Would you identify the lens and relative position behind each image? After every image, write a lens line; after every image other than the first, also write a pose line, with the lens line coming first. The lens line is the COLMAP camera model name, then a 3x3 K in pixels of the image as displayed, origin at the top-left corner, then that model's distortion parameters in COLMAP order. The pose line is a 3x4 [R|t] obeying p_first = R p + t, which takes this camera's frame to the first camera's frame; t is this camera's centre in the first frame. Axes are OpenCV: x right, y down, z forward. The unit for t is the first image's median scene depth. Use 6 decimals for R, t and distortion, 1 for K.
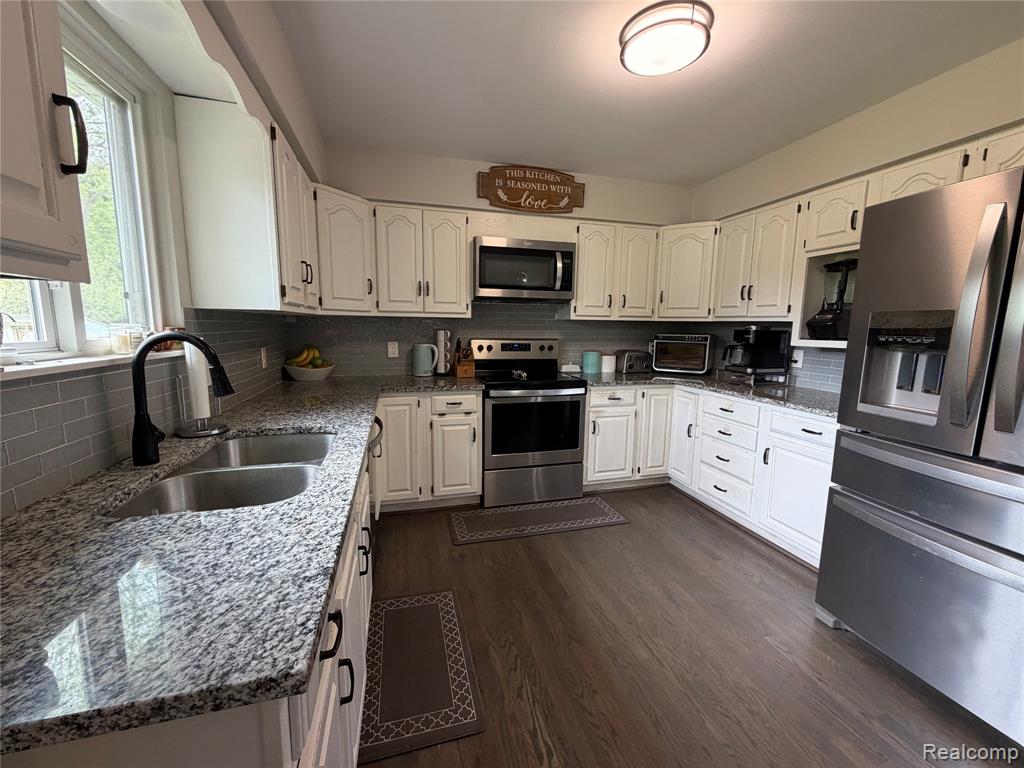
lens RADIAL K [[410.4, 0, 512.0], [0, 410.4, 384.0], [0, 0, 1]] dist [0.002231, -0.000303]
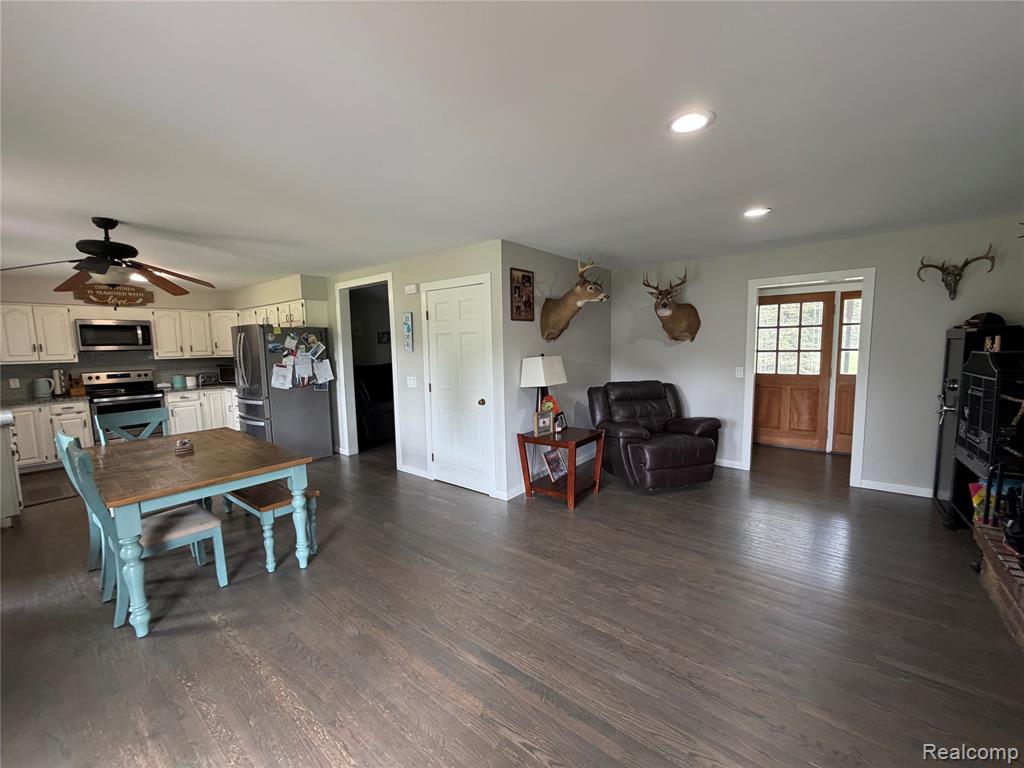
lens RADIAL K [[410.4, 0, 512.0], [0, 410.4, 384.0], [0, 0, 1]] dist [0.002231, -0.000303]
pose [[0.809195, -0.088261, 0.580872, 0.410978], [0.112593, 0.993624, -0.005872, 0.172389], [-0.576650, 0.070154, 0.813974, -1.678564]]
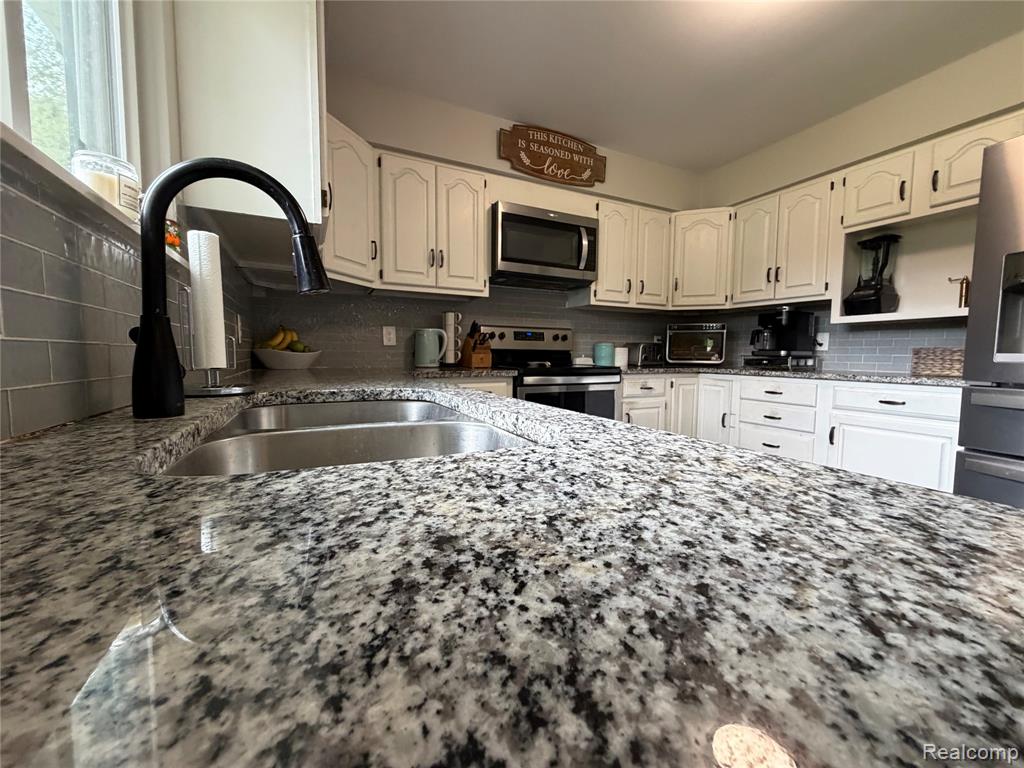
lens RADIAL K [[410.4, 0, 512.0], [0, 410.4, 384.0], [0, 0, 1]] dist [0.002231, -0.000303]
pose [[0.982671, -0.018626, 0.184421, -0.224846], [0.030833, 0.997502, -0.063550, 0.080102], [-0.182776, 0.068135, 0.980791, 0.172357]]
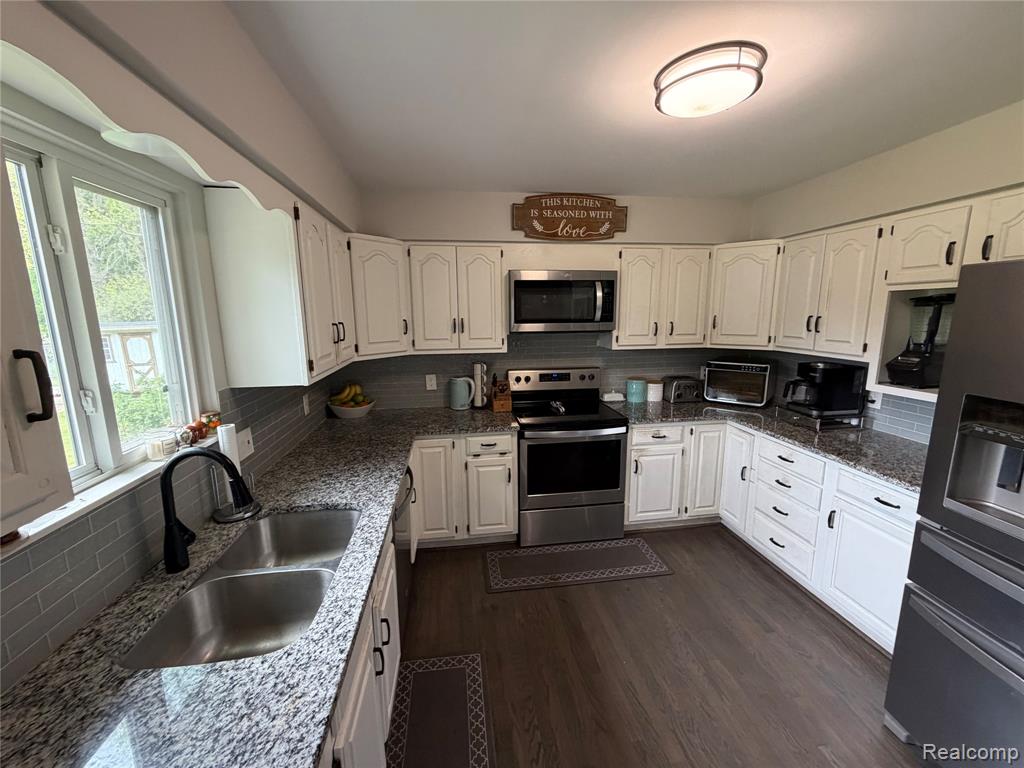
lens RADIAL K [[410.4, 0, 512.0], [0, 410.4, 384.0], [0, 0, 1]] dist [0.002231, -0.000303]
pose [[0.991613, 0.000241, -0.129242, 0.040257], [0.004319, 0.999378, 0.035001, -0.126604], [0.129170, -0.035266, 0.990995, 0.032345]]
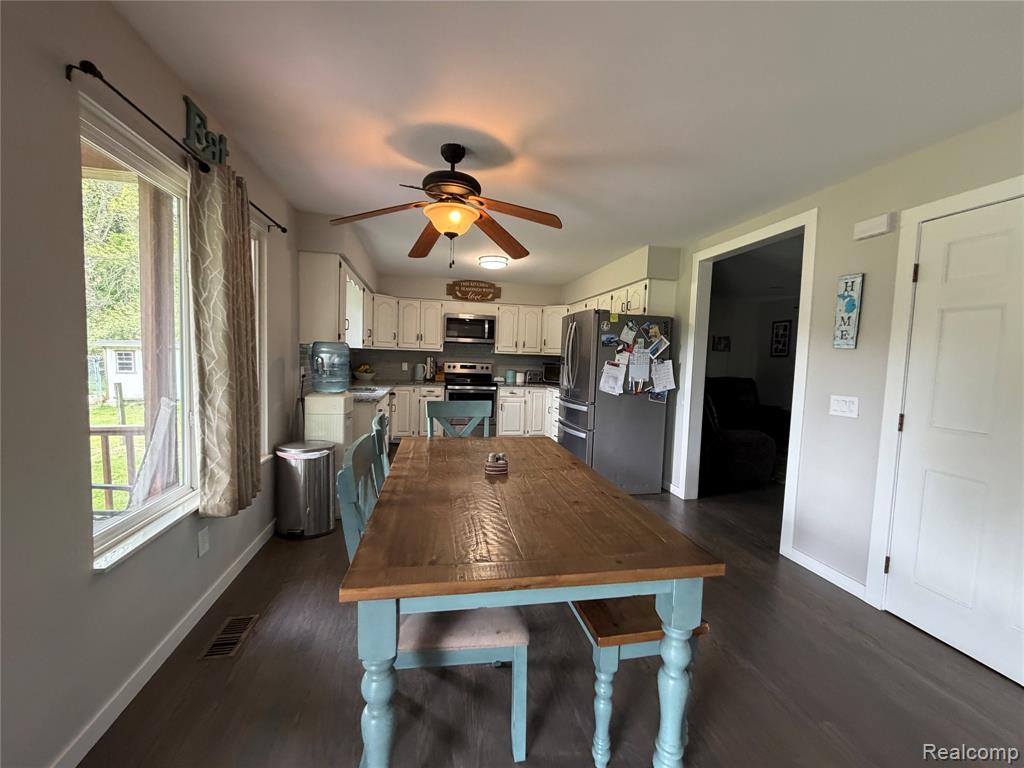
lens RADIAL K [[410.4, 0, 512.0], [0, 410.4, 384.0], [0, 0, 1]] dist [0.002231, -0.000303]
pose [[0.997690, 0.024955, -0.063183, 0.394940], [-0.029685, 0.996736, -0.075075, 0.149843], [0.061103, 0.076777, 0.995174, -1.045173]]
